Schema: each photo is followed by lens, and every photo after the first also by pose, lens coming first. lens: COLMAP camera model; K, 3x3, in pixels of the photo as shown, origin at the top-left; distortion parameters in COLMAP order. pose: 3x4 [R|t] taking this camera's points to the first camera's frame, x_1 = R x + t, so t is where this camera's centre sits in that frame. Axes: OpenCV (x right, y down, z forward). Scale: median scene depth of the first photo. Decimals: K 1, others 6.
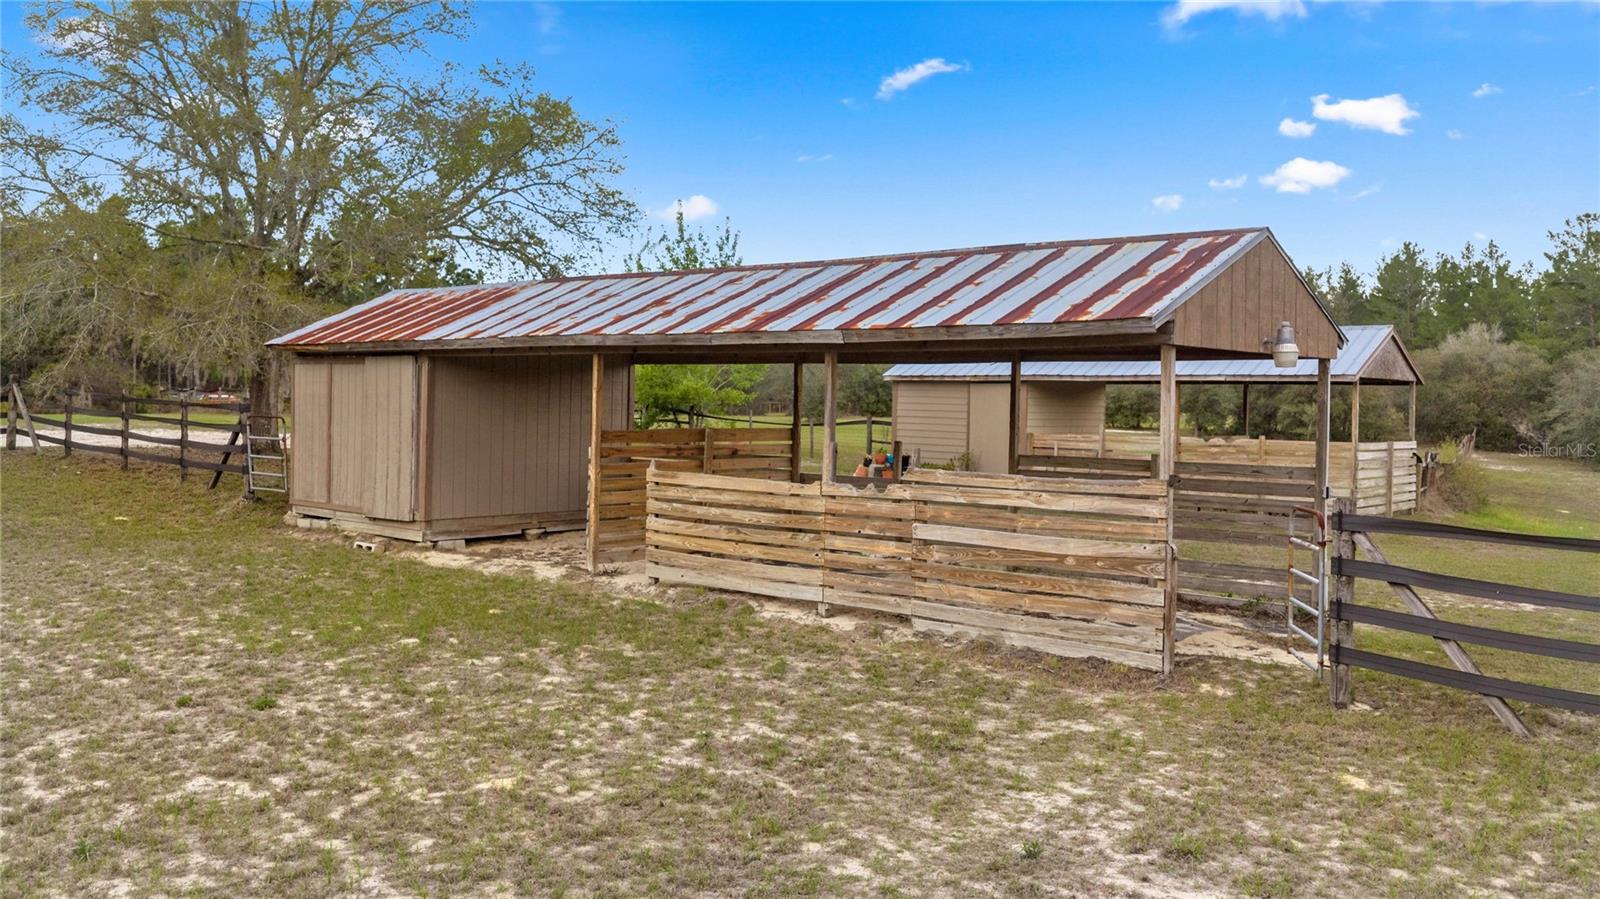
lens RADIAL K [[1330.3, 0, 801.7], [0, 1330.3, 440.1], [0, 0, 1]] dist [0.012198, -0.025764]
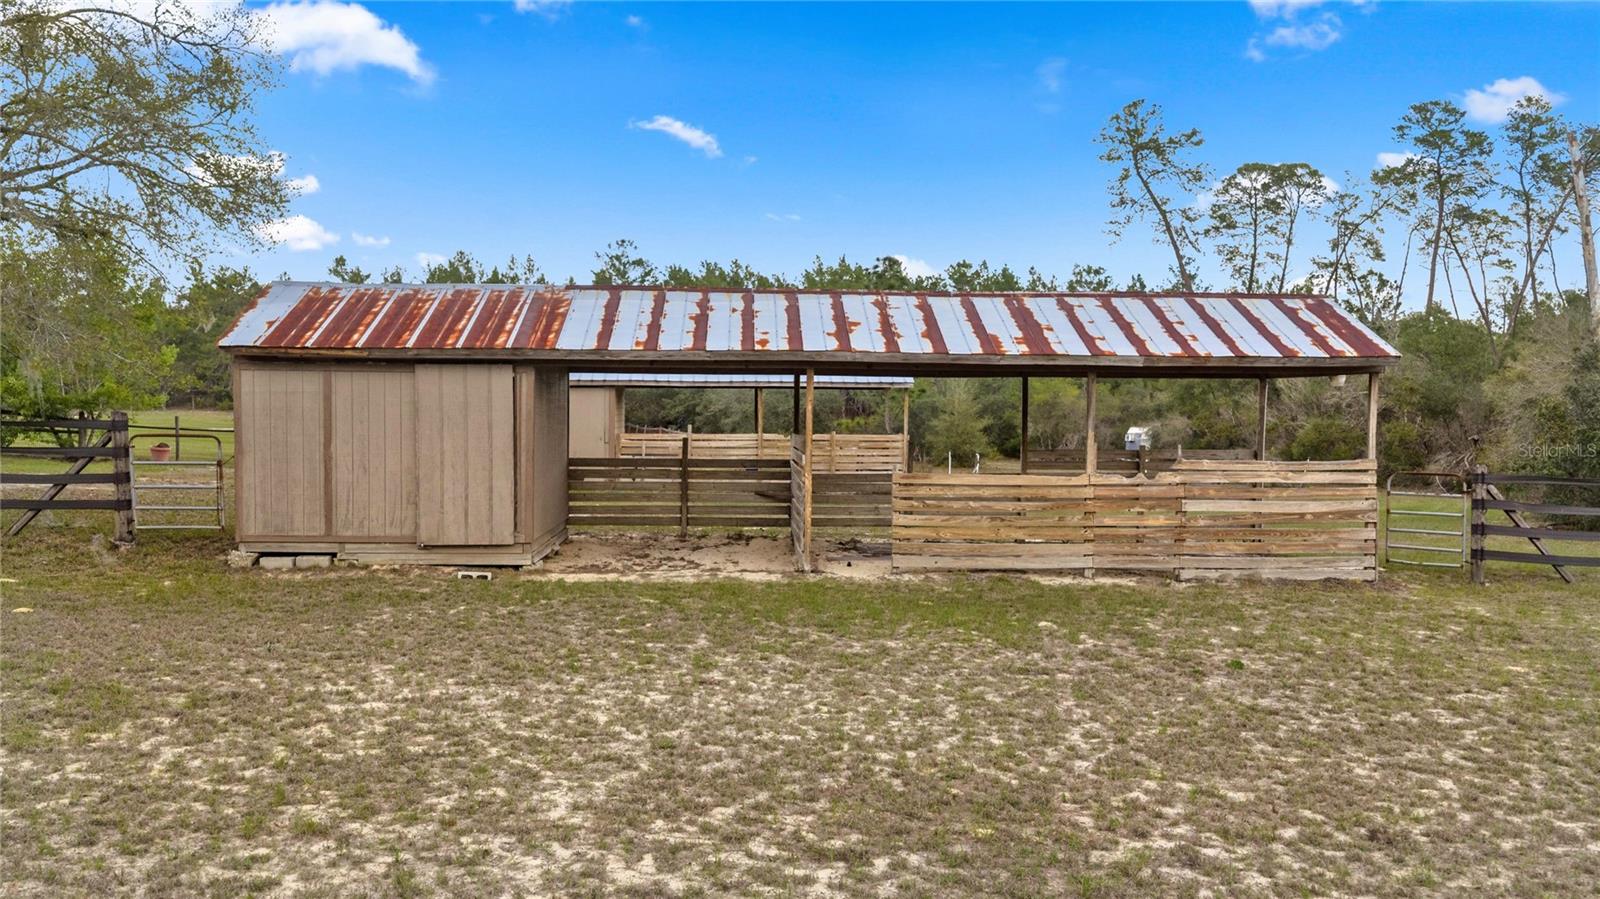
lens RADIAL K [[1330.3, 0, 803.1], [0, 1330.3, 454.7], [0, 0, 1]] dist [0.012198, -0.025764]
pose [[0.723729, -0.034691, 0.689211, -1.066855], [0.025084, 0.999398, 0.023964, -0.025068], [-0.689628, -0.000055, 0.724164, 0.262400]]
